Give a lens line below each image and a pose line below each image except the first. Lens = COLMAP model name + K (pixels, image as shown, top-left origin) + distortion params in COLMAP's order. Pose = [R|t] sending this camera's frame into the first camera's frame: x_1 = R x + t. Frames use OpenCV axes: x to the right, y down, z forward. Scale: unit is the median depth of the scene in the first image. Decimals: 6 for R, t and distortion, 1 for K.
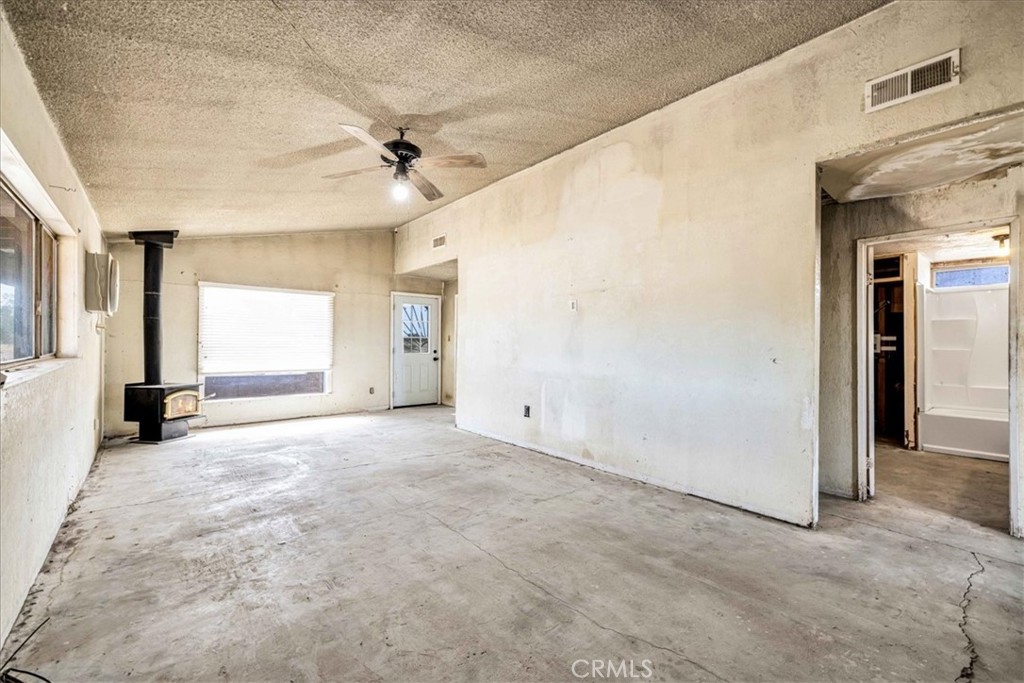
lens RADIAL K [[438.5, 0, 507.2], [0, 438.5, 341.0], [0, 0, 1]] dist [-0.000930, 0.000096]
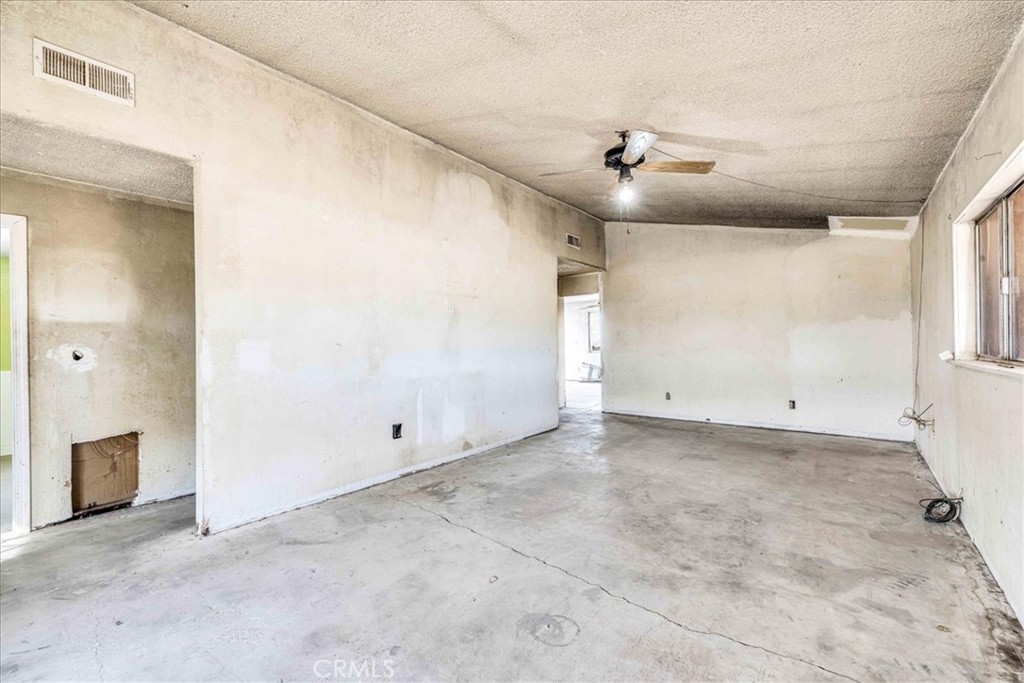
lens RADIAL K [[438.5, 0, 507.3], [0, 438.5, 337.9], [0, 0, 1]] dist [-0.000930, 0.000096]
pose [[-0.216733, 0.004268, 0.976222, -1.066882], [0.009187, 0.999955, -0.002332, -0.005720], [-0.976188, 0.008463, -0.216763, 1.350972]]
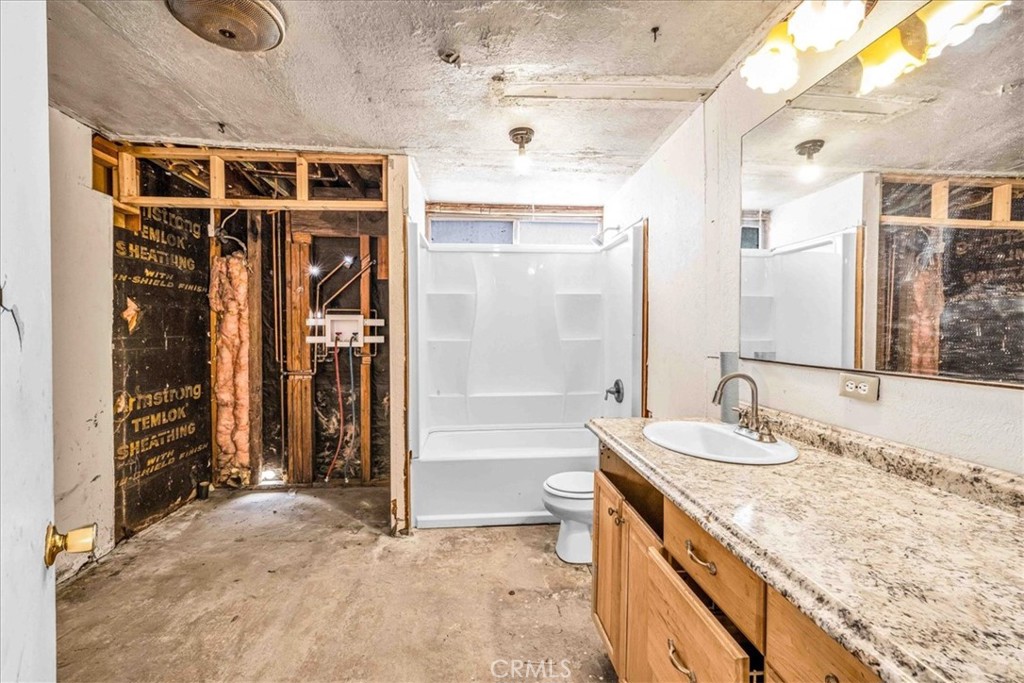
lens RADIAL K [[438.5, 0, 510.6], [0, 438.5, 339.2], [0, 0, 1]] dist [-0.000930, 0.000096]
pose [[0.565732, -0.018784, 0.824375, 0.394412], [-0.001444, 0.999716, 0.023771, 0.001596], [-0.824588, -0.014639, 0.565544, 0.415061]]
